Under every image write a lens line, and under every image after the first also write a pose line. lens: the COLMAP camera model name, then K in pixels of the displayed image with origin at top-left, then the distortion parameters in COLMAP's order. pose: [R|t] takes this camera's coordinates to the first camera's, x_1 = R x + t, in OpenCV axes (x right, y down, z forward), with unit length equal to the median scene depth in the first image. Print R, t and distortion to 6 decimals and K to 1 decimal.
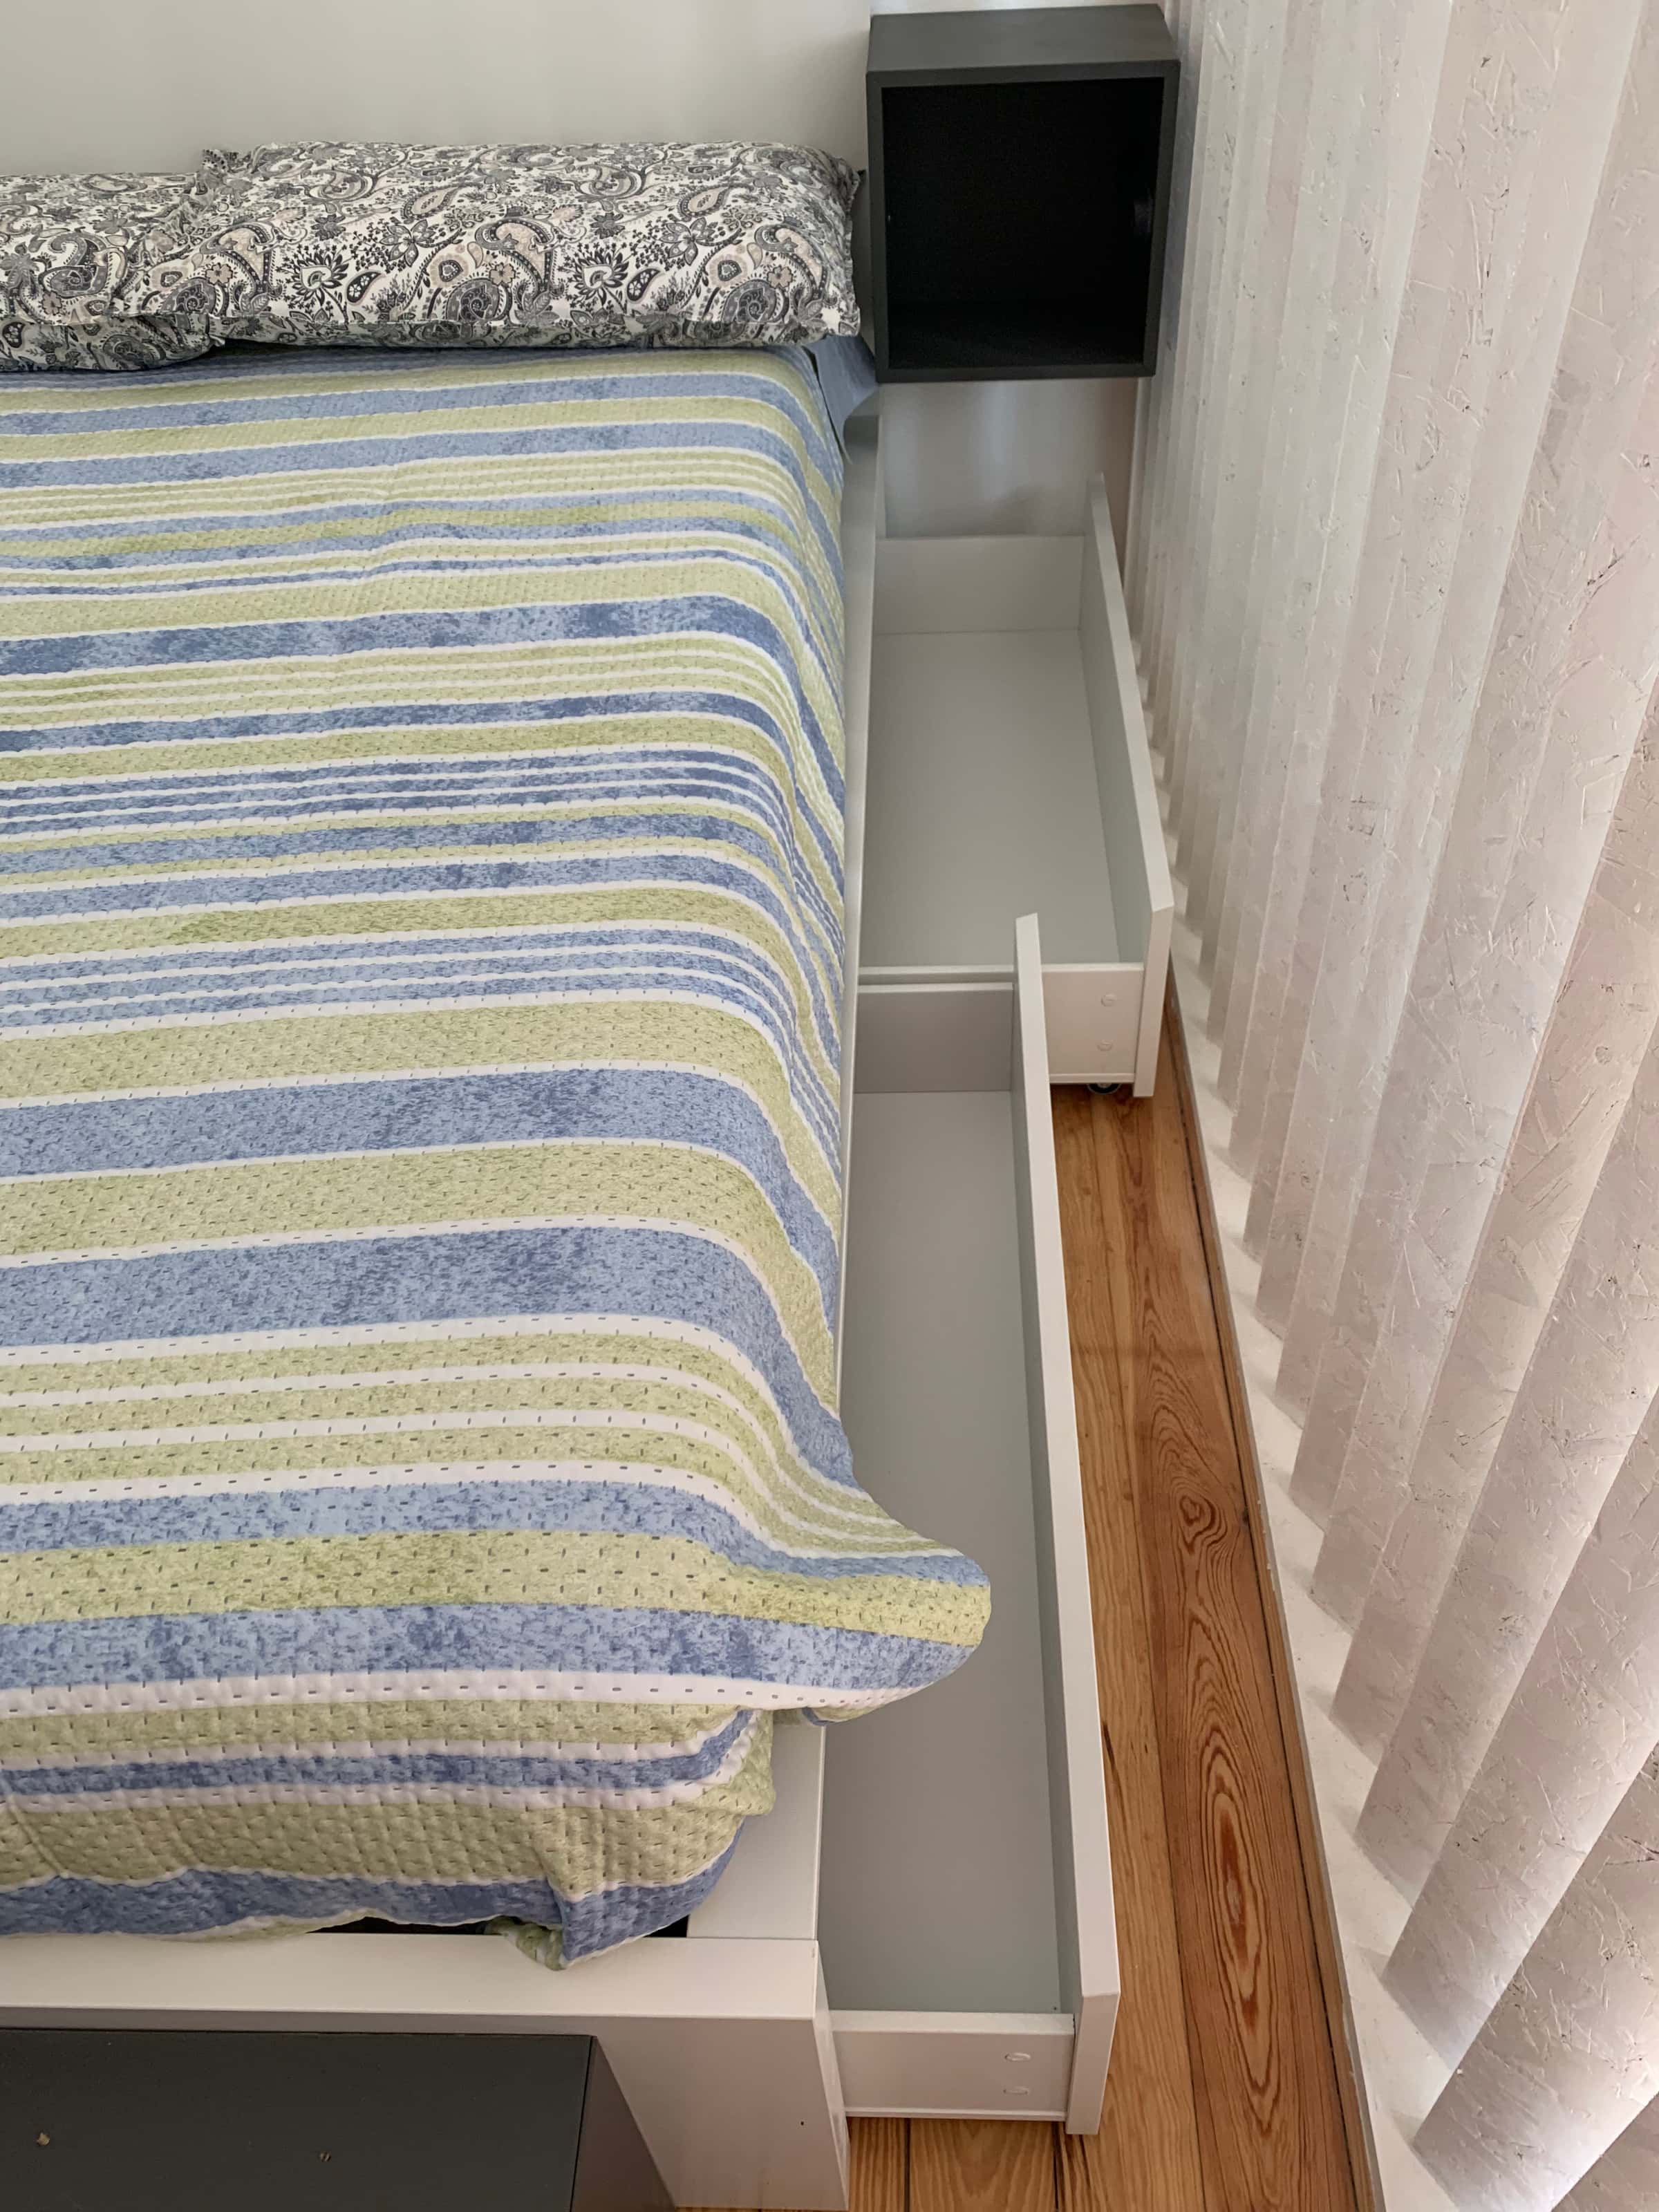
lens RADIAL K [[1708.1, 0, 841.8], [0, 1708.1, 1092.0], [0, 0, 1]] dist [0.022946, -0.025368]
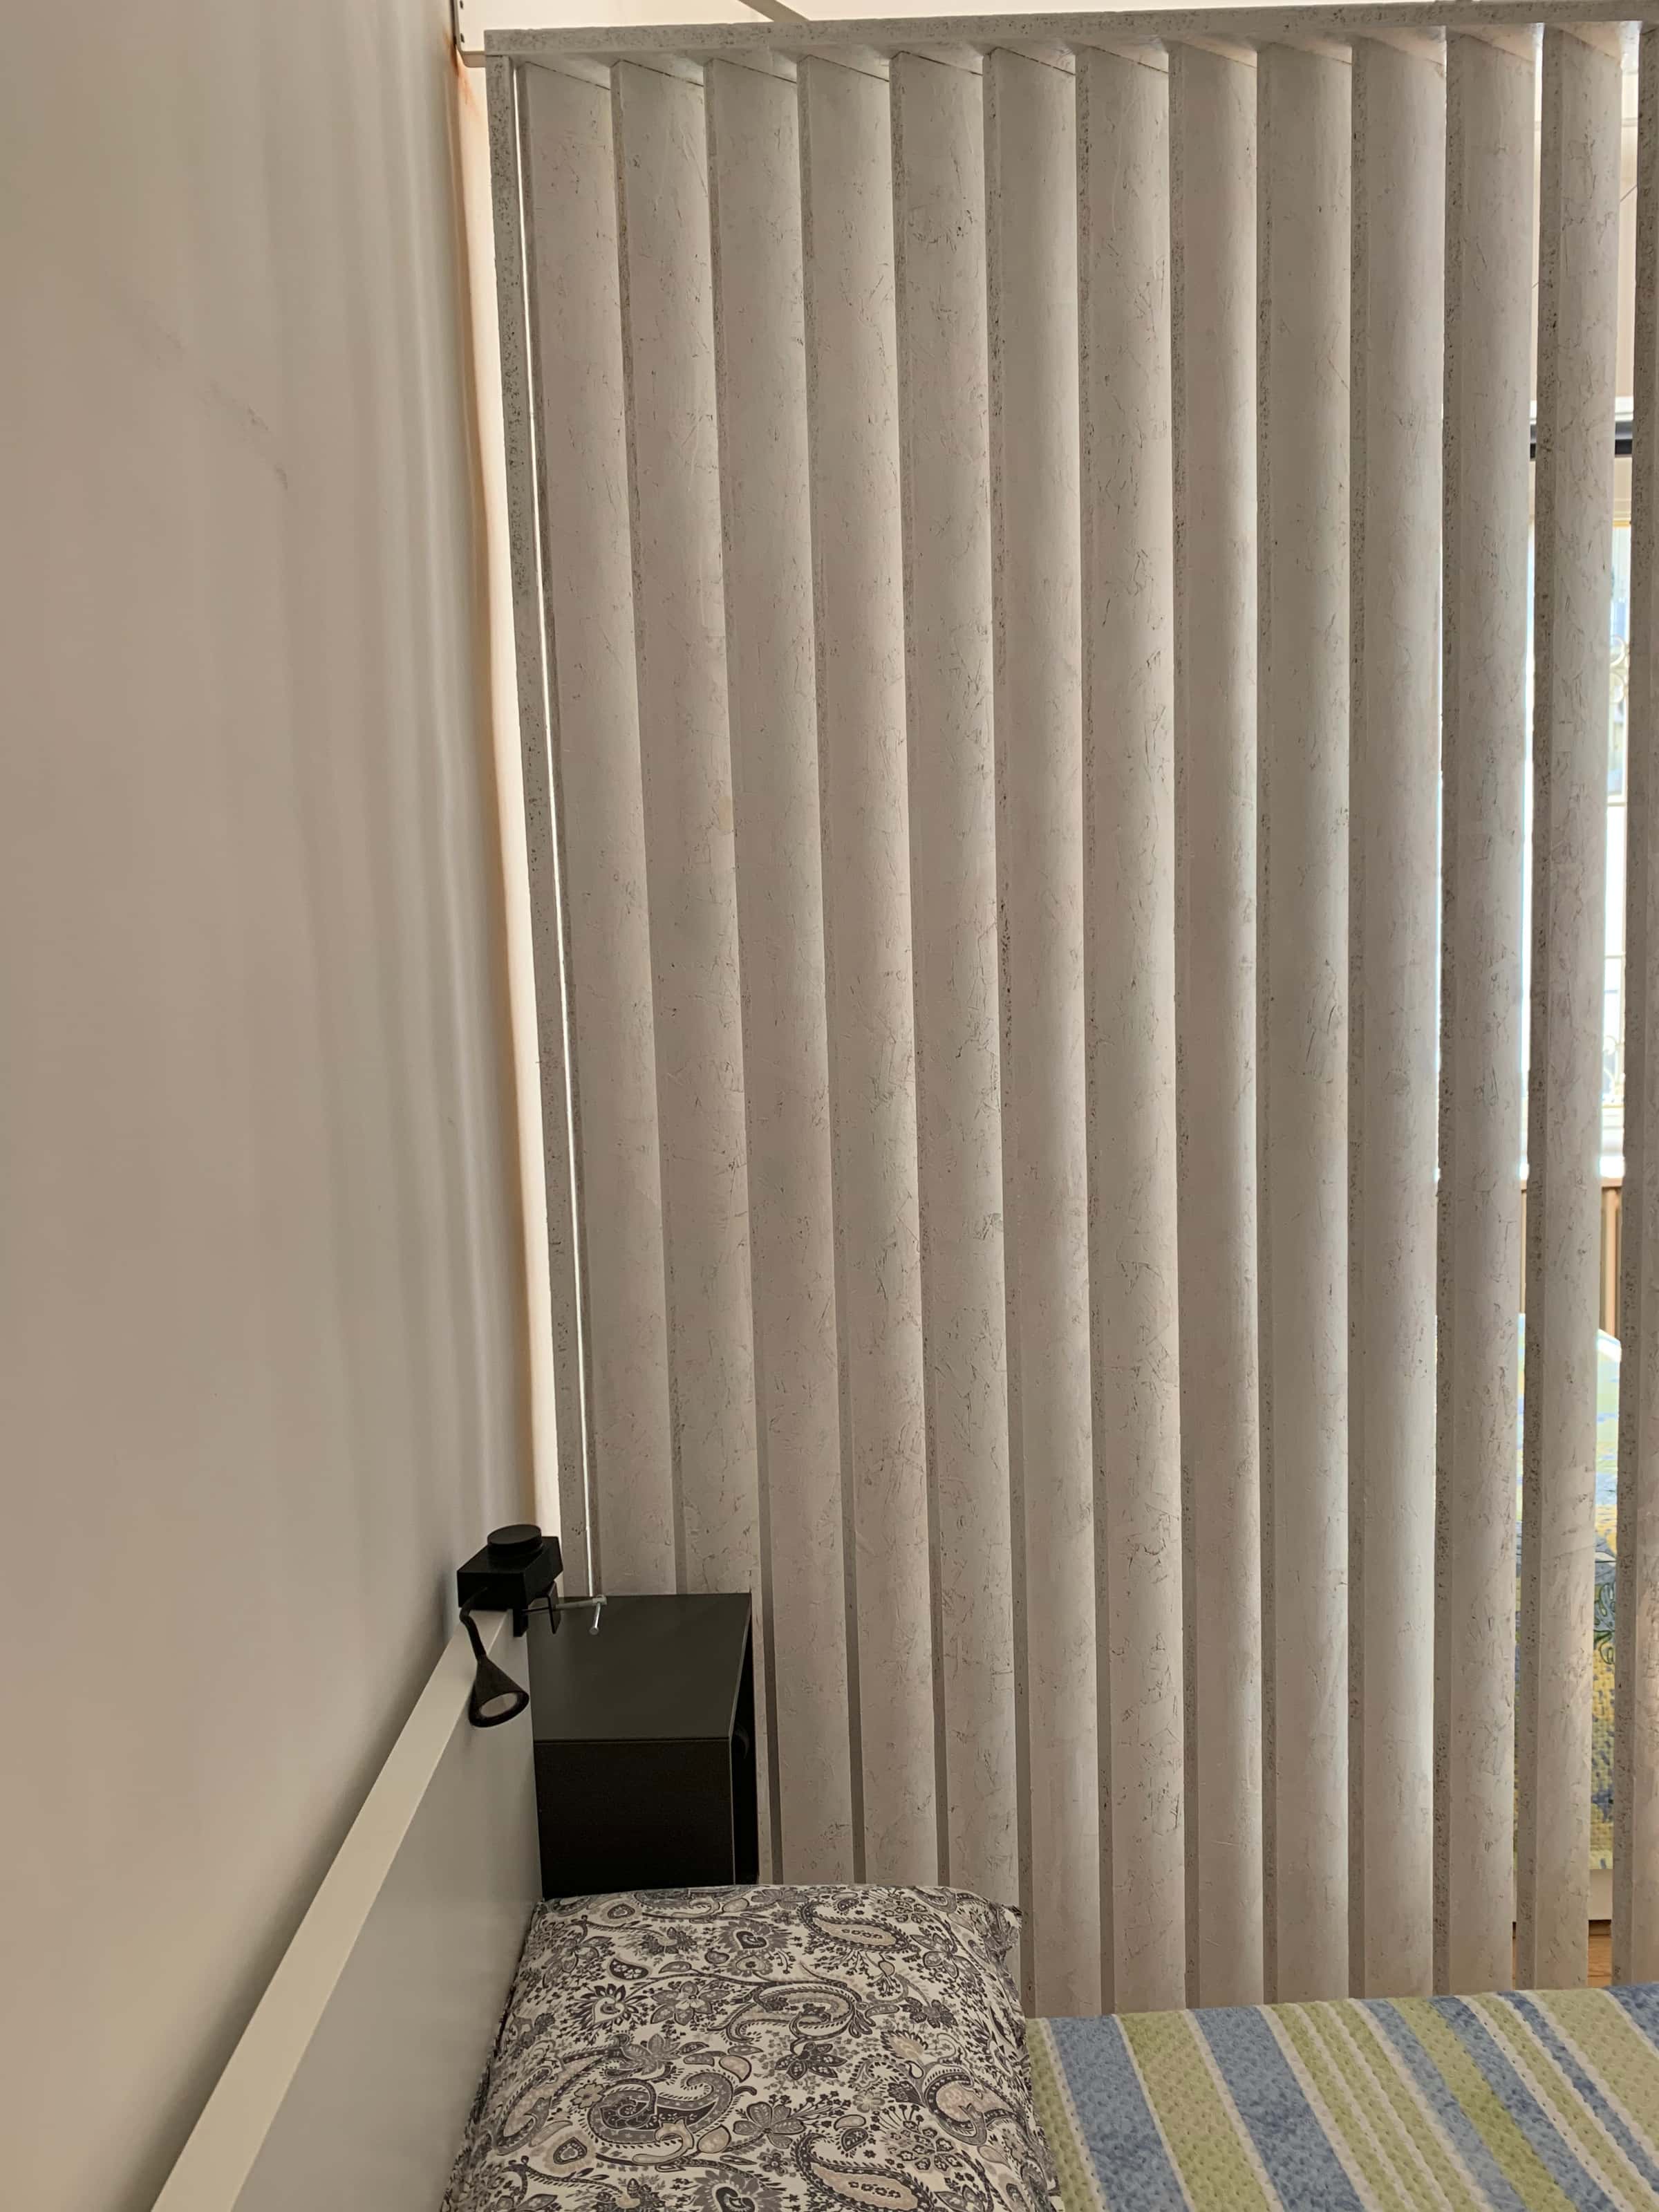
lens RADIAL K [[1708.1, 0, 832.2], [0, 1708.1, 1088.1], [0, 0, 1]] dist [0.022946, -0.025368]
pose [[-0.035588, -0.065531, 0.997216, -0.825443], [0.714196, 0.696311, 0.071245, -0.845164], [-0.699041, 0.714743, 0.022022, 0.711048]]
